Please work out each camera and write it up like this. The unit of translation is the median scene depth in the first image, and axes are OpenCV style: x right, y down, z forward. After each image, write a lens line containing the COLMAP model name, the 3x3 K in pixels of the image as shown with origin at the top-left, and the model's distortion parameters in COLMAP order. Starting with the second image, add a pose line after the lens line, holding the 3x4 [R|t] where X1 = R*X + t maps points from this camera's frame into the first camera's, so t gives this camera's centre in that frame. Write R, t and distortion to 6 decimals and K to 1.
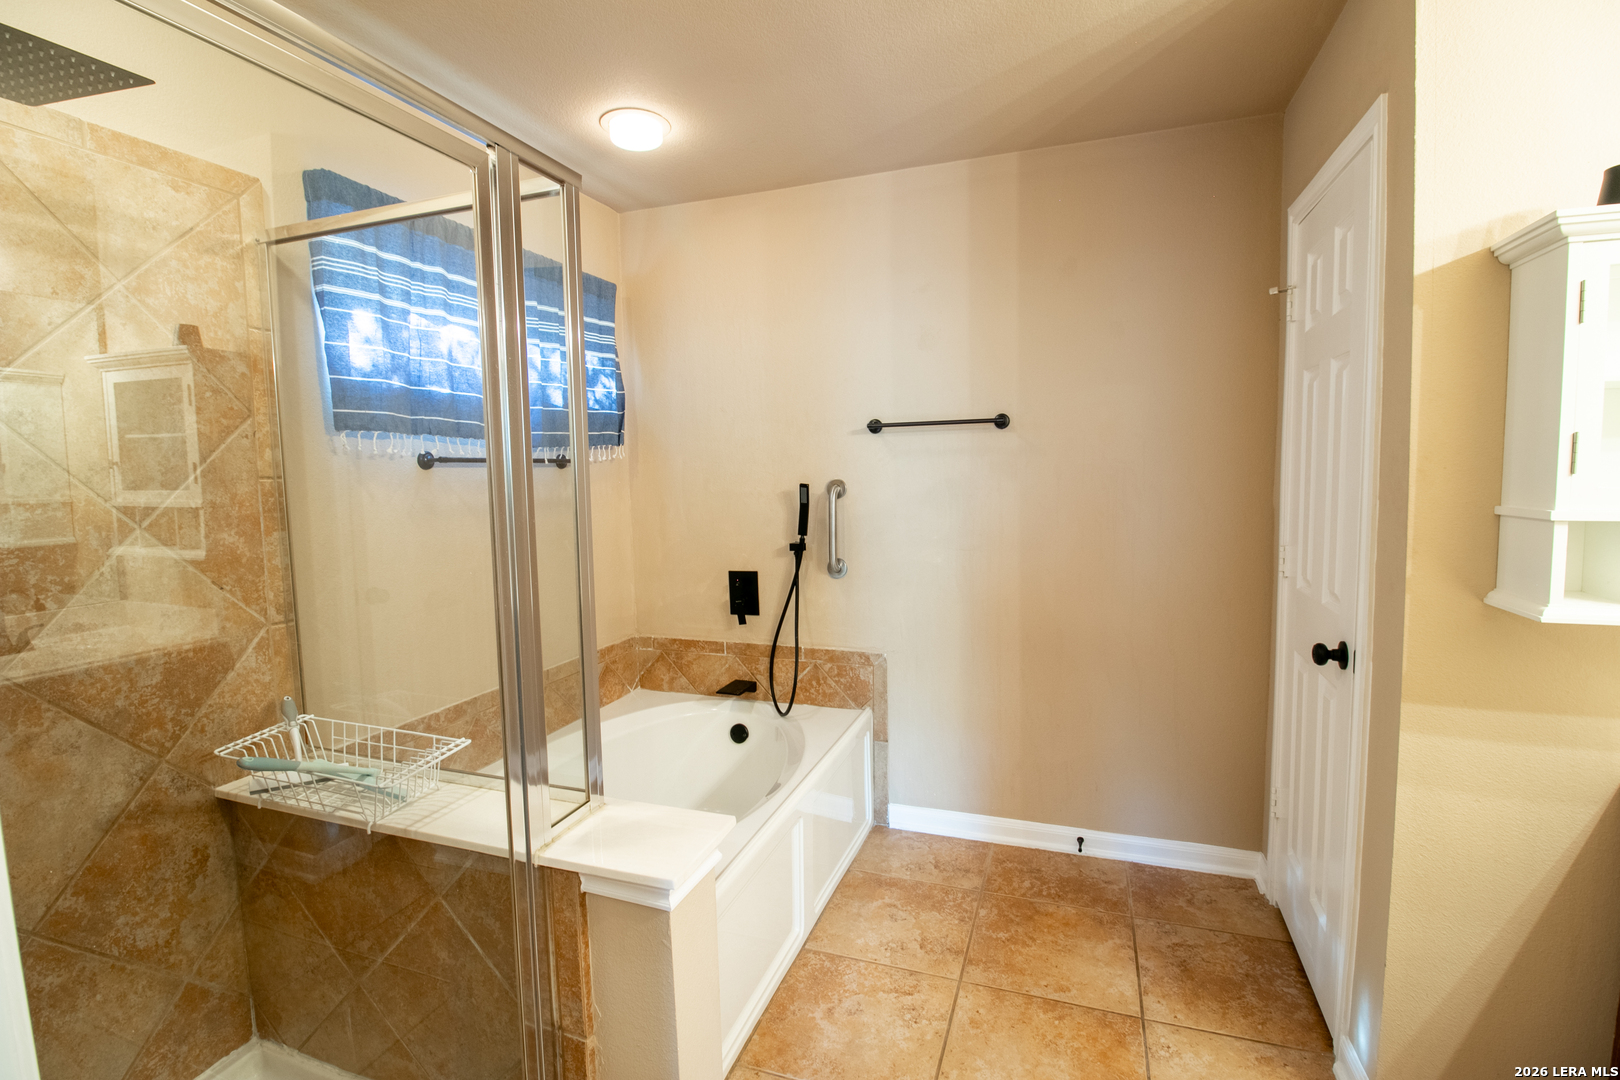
lens RADIAL K [[748.1, 0, 805.5], [0, 748.1, 538.1], [0, 0, 1]] dist [0.000763, -0.014298]
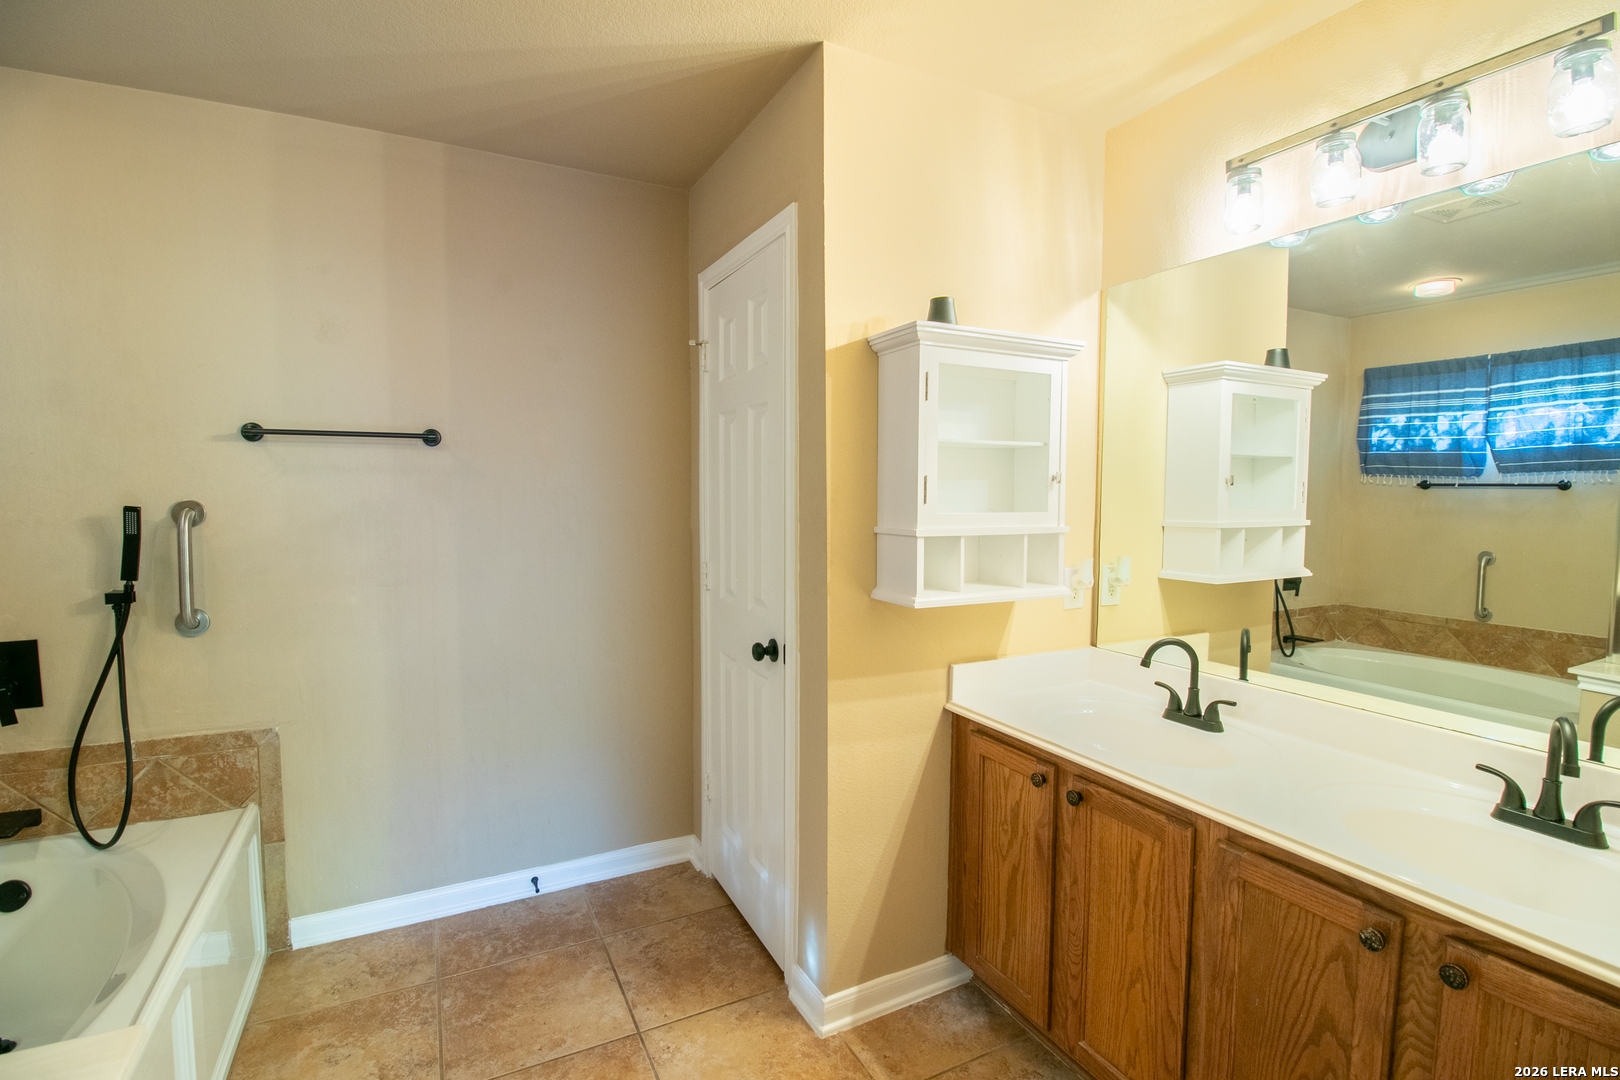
lens RADIAL K [[748.1, 0, 805.5], [0, 748.1, 538.1], [0, 0, 1]] dist [0.000763, -0.014298]
pose [[0.680748, -0.023019, 0.732156, -0.093210], [0.046886, 0.998826, -0.012191, -0.006042], [-0.731015, 0.042627, 0.681028, 0.081760]]
